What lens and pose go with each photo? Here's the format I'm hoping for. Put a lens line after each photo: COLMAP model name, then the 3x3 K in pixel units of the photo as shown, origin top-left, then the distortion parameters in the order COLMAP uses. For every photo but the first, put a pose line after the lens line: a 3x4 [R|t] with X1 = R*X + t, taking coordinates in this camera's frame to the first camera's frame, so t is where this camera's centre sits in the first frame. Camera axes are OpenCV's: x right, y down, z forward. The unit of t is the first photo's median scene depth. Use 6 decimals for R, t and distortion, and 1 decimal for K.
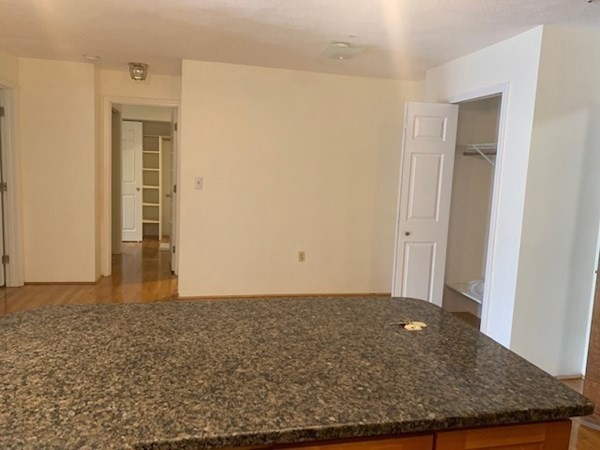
lens RADIAL K [[454.5, 0, 305.7], [0, 454.5, 220.3], [0, 0, 1]] dist [0.055786, -0.064518]
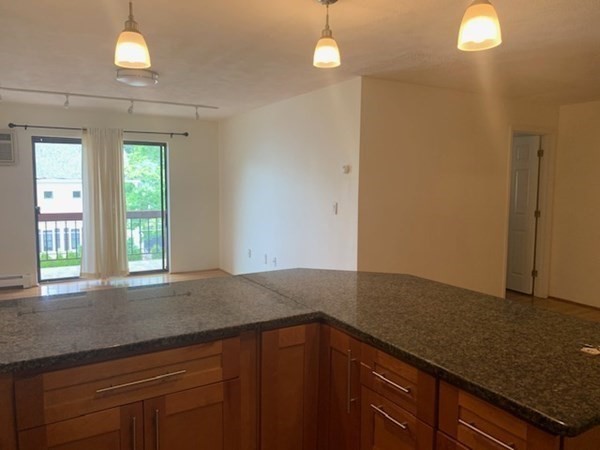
lens RADIAL K [[454.5, 0, 305.7], [0, 454.5, 220.3], [0, 0, 1]] dist [0.055786, -0.064518]
pose [[0.303982, 0.034799, -0.952042, 1.133708], [-0.107169, 0.994239, 0.002123, 0.027501], [0.946631, 0.101384, 0.305960, 0.127058]]
